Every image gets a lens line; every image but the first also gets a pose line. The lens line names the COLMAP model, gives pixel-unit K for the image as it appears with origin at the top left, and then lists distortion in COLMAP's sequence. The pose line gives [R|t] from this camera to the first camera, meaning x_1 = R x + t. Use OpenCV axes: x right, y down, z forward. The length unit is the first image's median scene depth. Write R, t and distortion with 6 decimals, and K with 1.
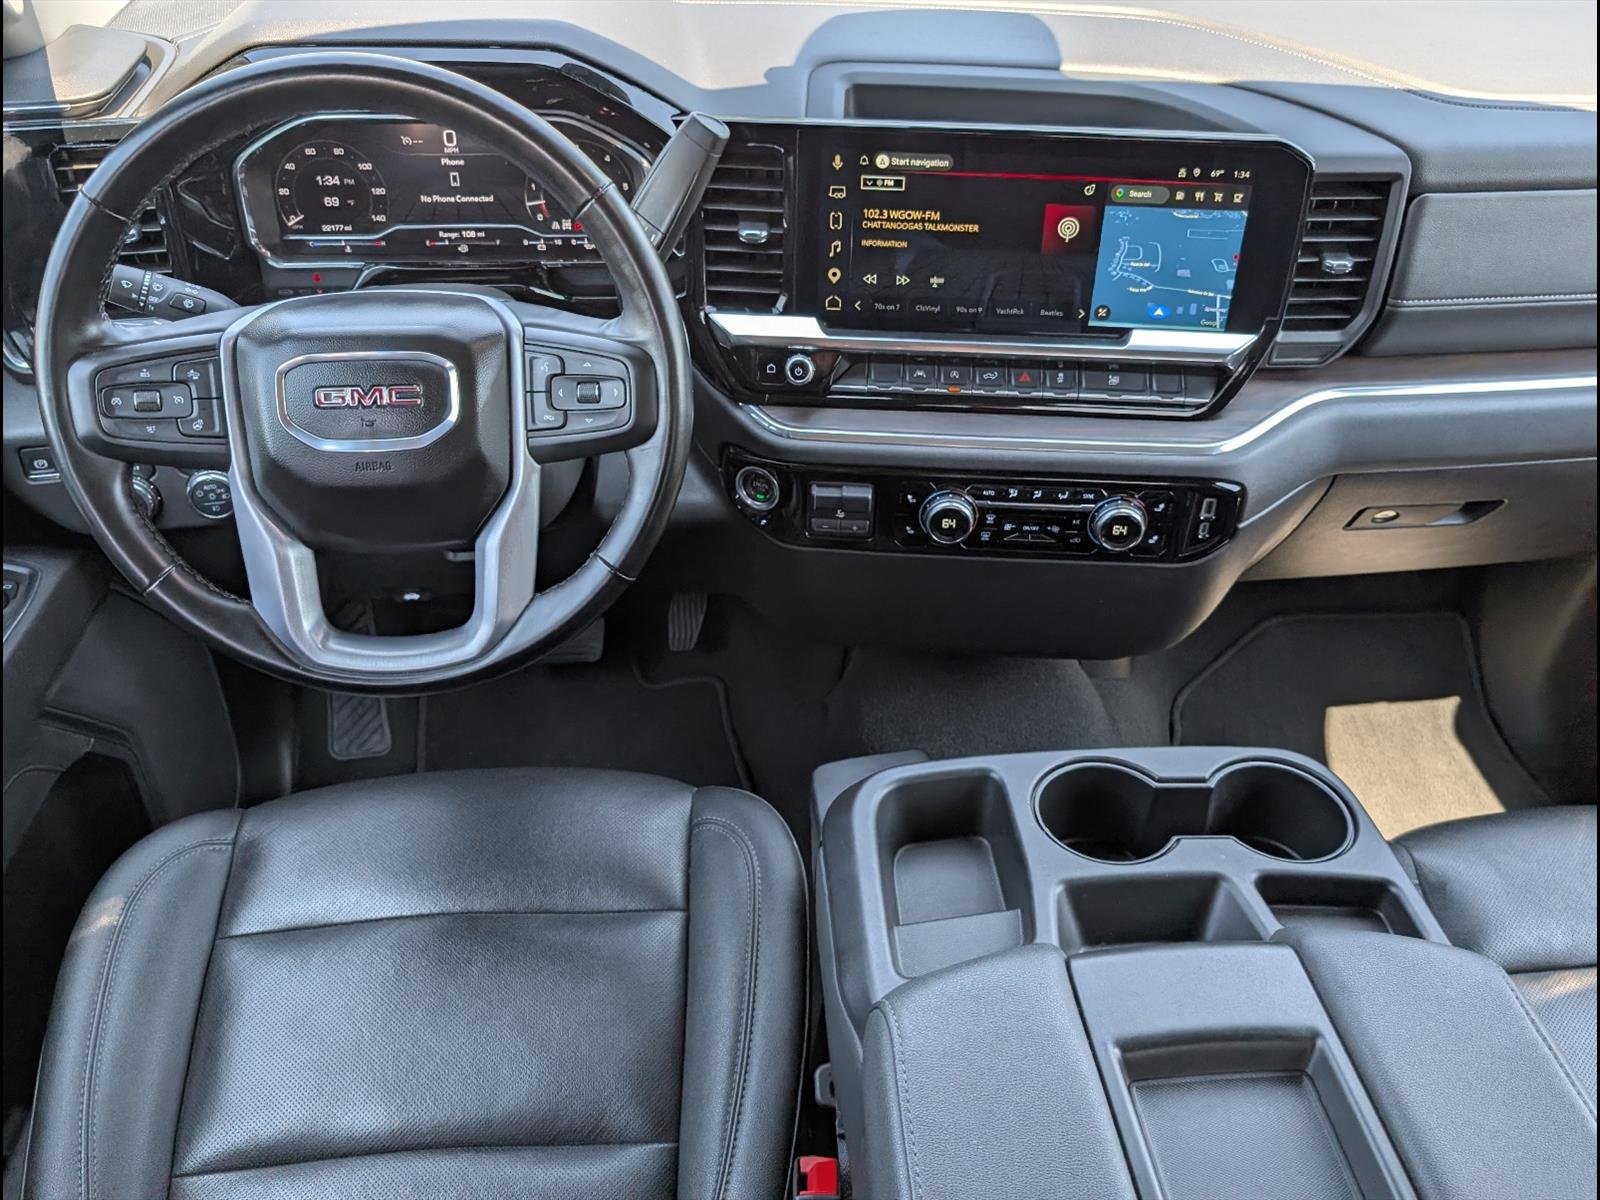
lens RADIAL K [[1283.7, 0, 805.1], [0, 1283.7, 602.3], [0, 0, 1]] dist [0.015284, -0.002950]
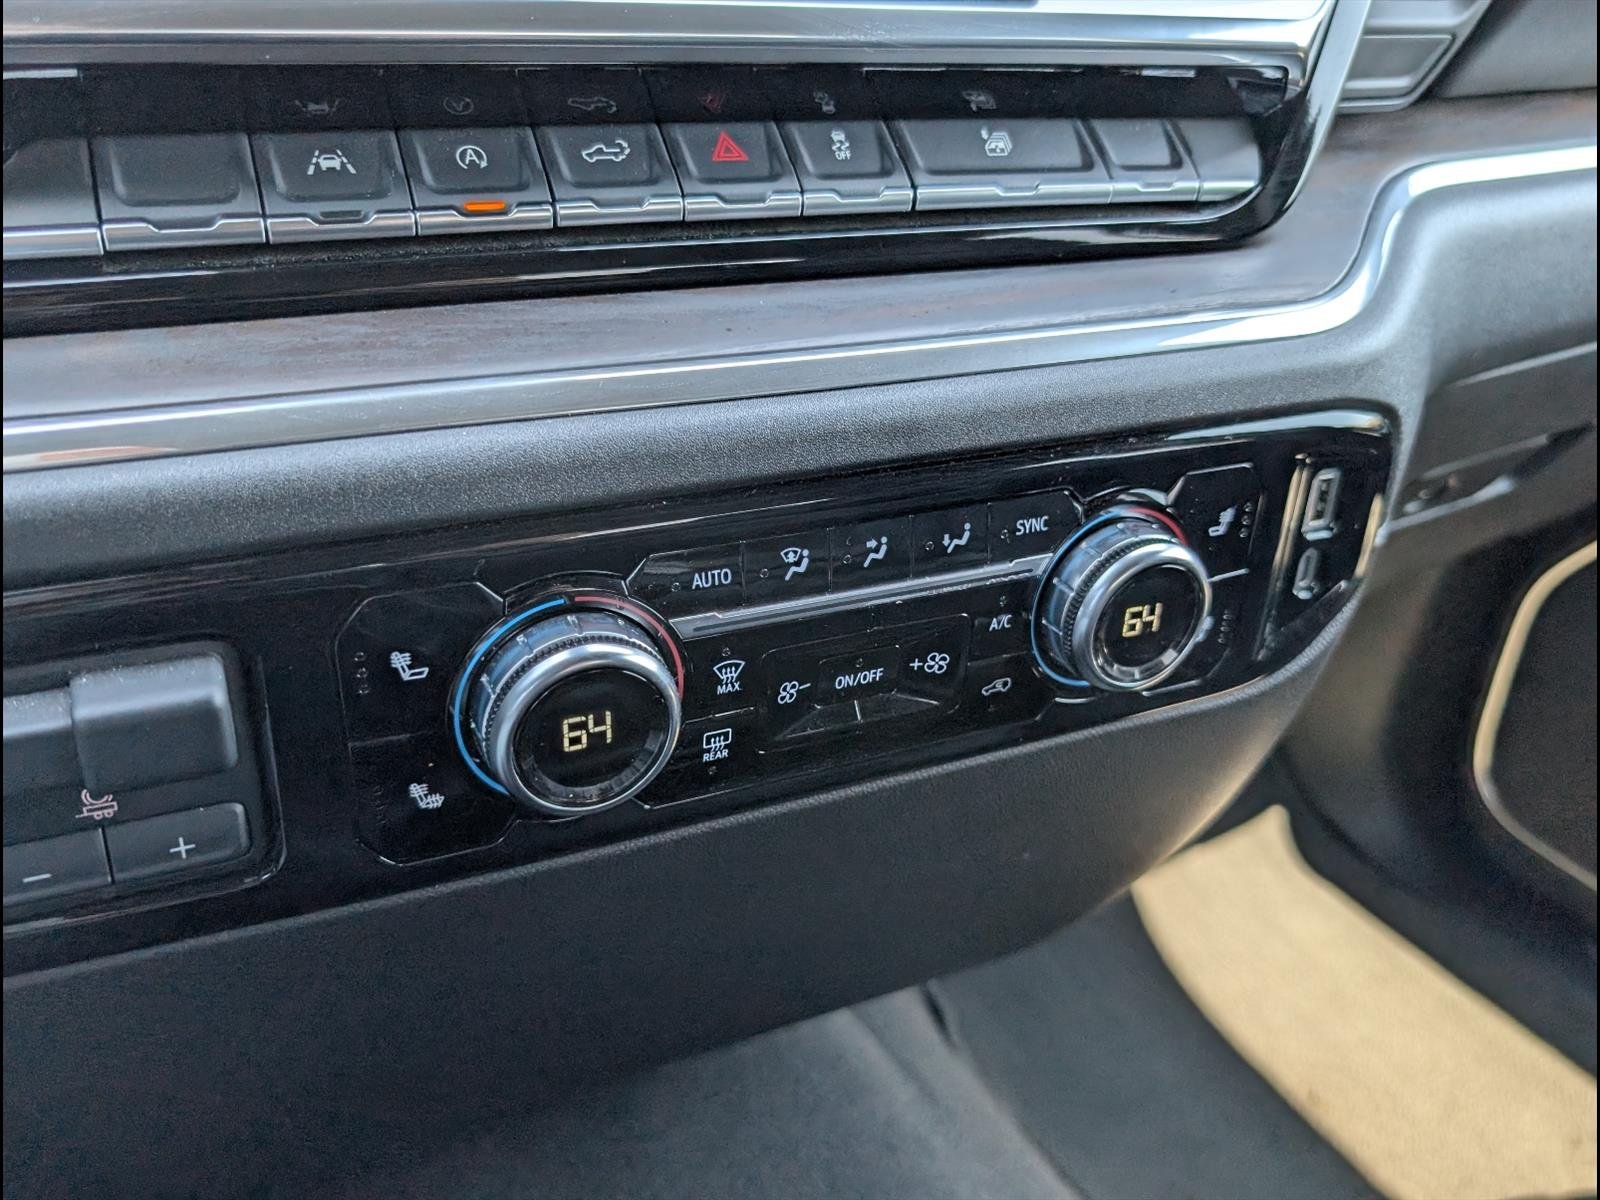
lens RADIAL K [[1283.7, 0, 787.1], [0, 1283.7, 605.5], [0, 0, 1]] dist [0.015284, -0.002950]
pose [[0.881350, -0.192485, 0.431476, 0.043998], [0.246382, 0.966486, -0.072112, -0.057185], [-0.403136, 0.169864, 0.899237, 0.755978]]
